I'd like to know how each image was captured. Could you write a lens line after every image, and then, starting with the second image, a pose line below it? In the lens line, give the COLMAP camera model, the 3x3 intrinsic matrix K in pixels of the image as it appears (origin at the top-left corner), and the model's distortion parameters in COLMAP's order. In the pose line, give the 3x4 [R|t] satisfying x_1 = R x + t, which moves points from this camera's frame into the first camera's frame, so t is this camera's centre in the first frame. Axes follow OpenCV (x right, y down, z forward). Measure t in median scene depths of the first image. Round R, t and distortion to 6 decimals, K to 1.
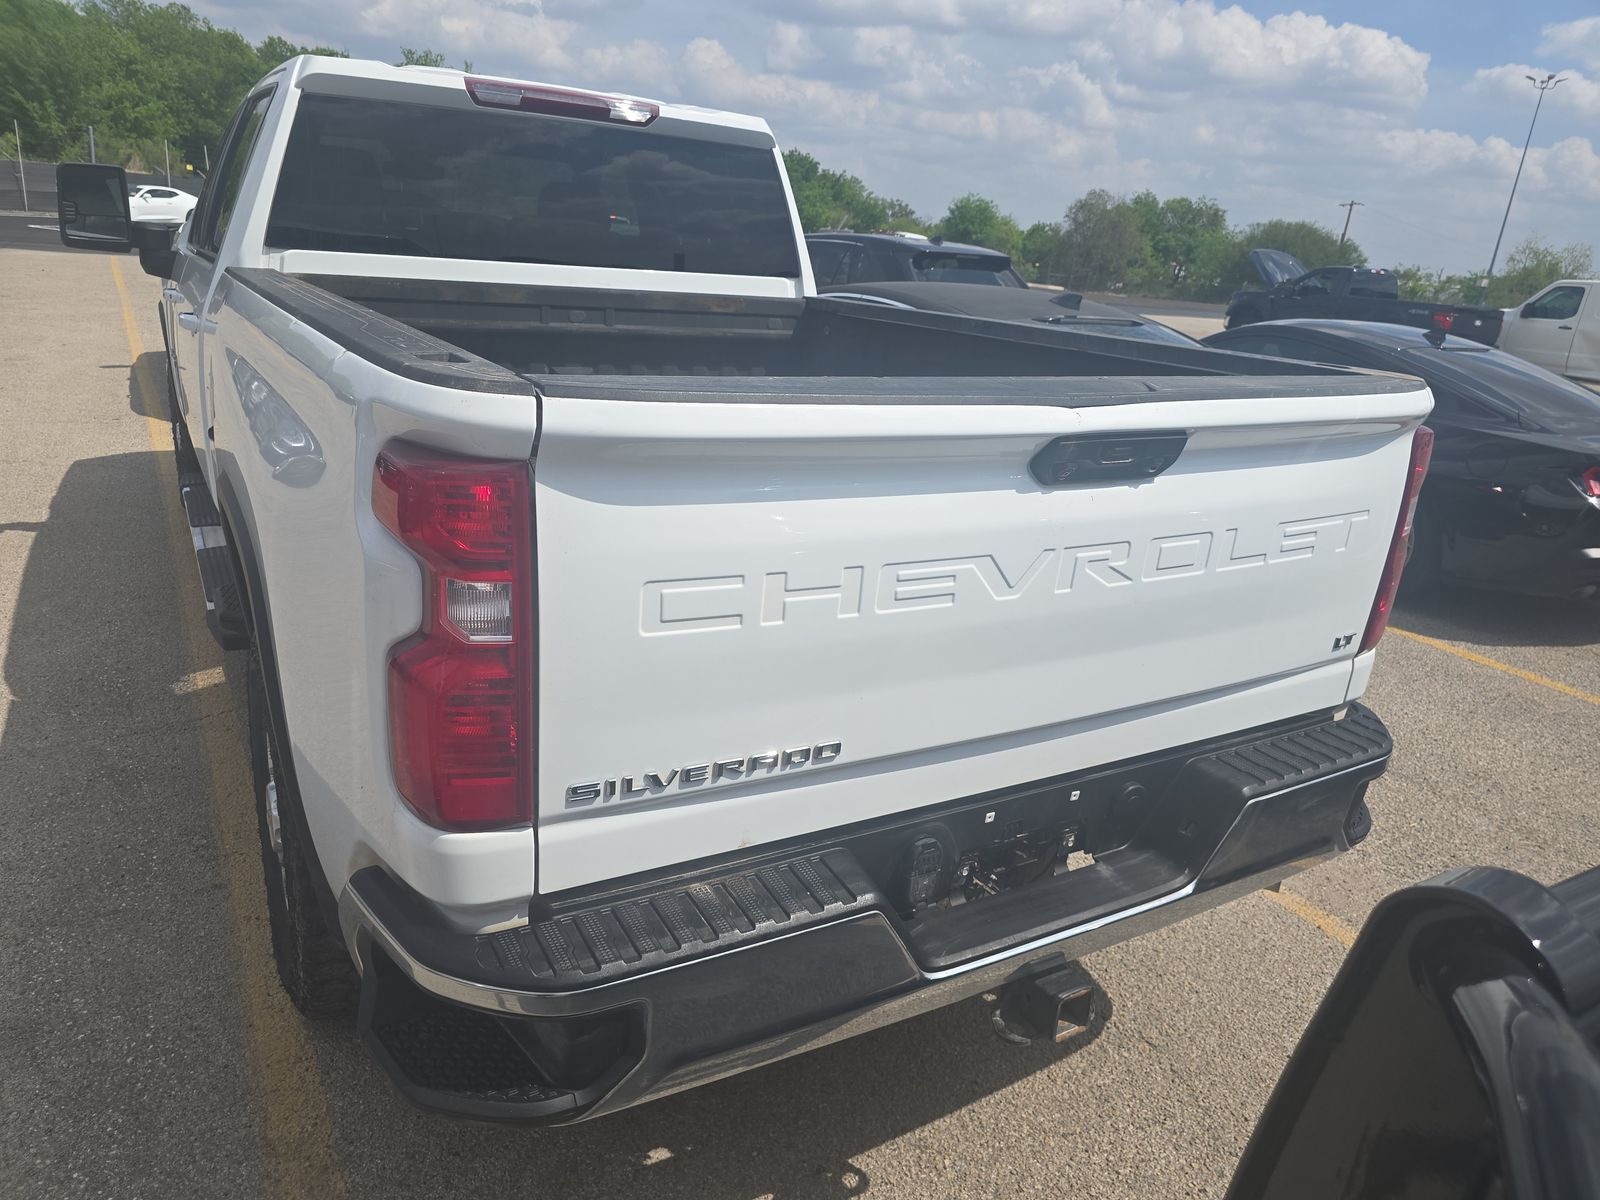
lens RADIAL K [[1102.4, 0, 797.4], [0, 1102.4, 590.9], [0, 0, 1]] dist [0.050230, -0.053358]
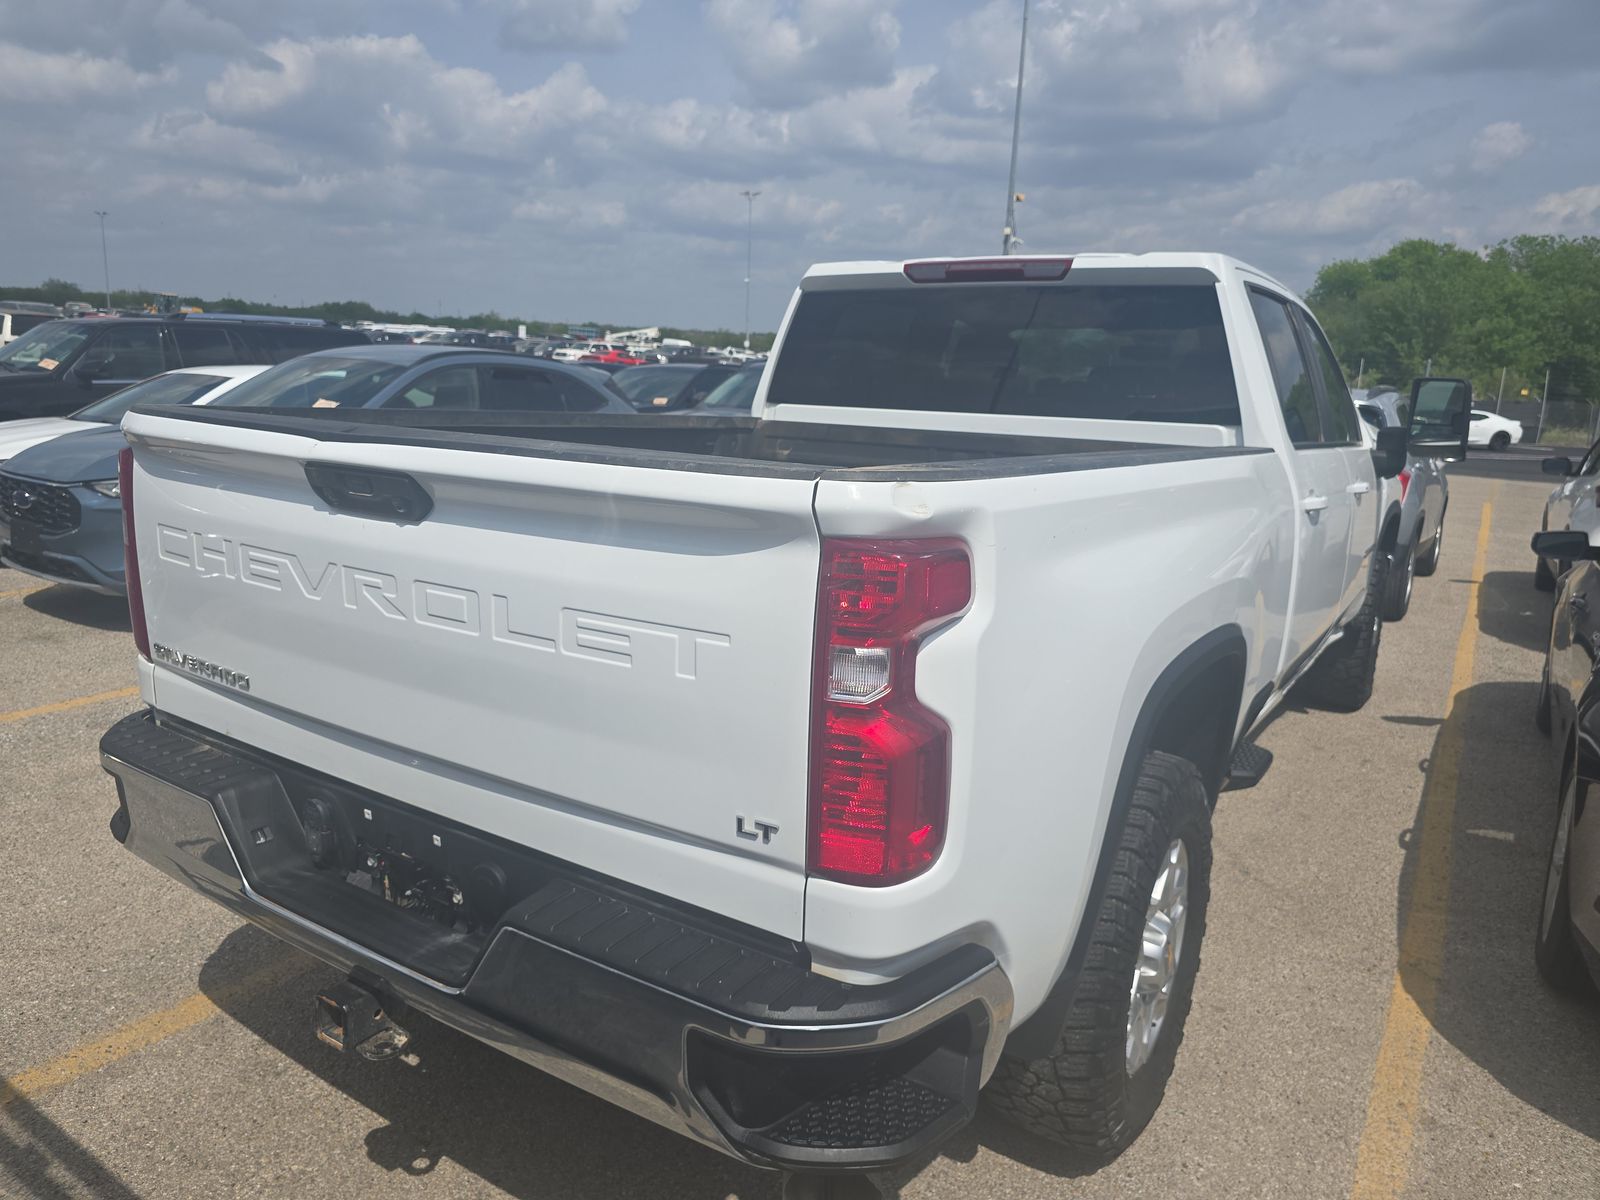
lens RADIAL K [[1102.4, 0, 798.4], [0, 1102.4, 592.9], [0, 0, 1]] dist [0.050230, -0.053358]
pose [[0.437645, 0.112324, -0.892104, 0.802733], [-0.283496, 0.958798, -0.018355, -0.067689], [0.853286, 0.260941, 0.451457, 0.480609]]
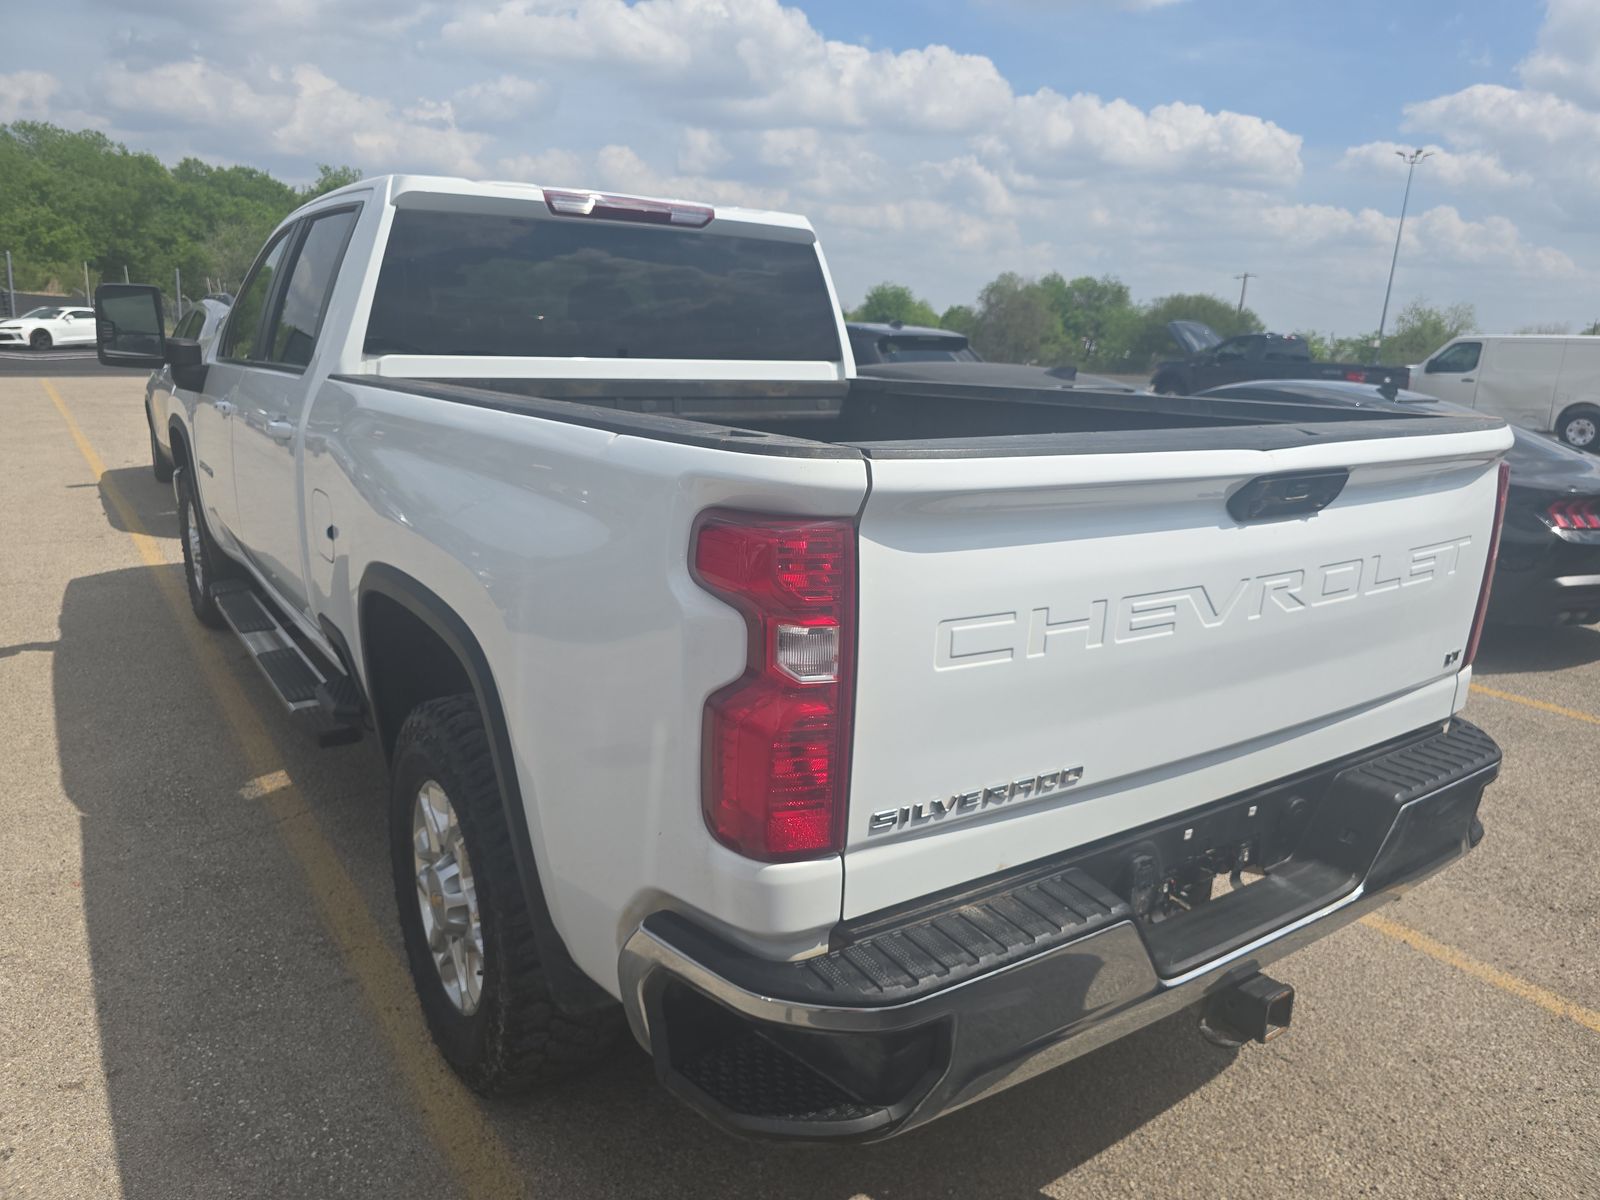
lens RADIAL K [[1102.4, 0, 798.4], [0, 1102.4, 591.3], [0, 0, 1]] dist [0.050230, -0.053358]
pose [[0.996521, -0.058089, 0.059756, -0.152763], [0.062427, 0.995340, -0.073493, 0.015133], [-0.055209, 0.076968, 0.995504, -0.043758]]
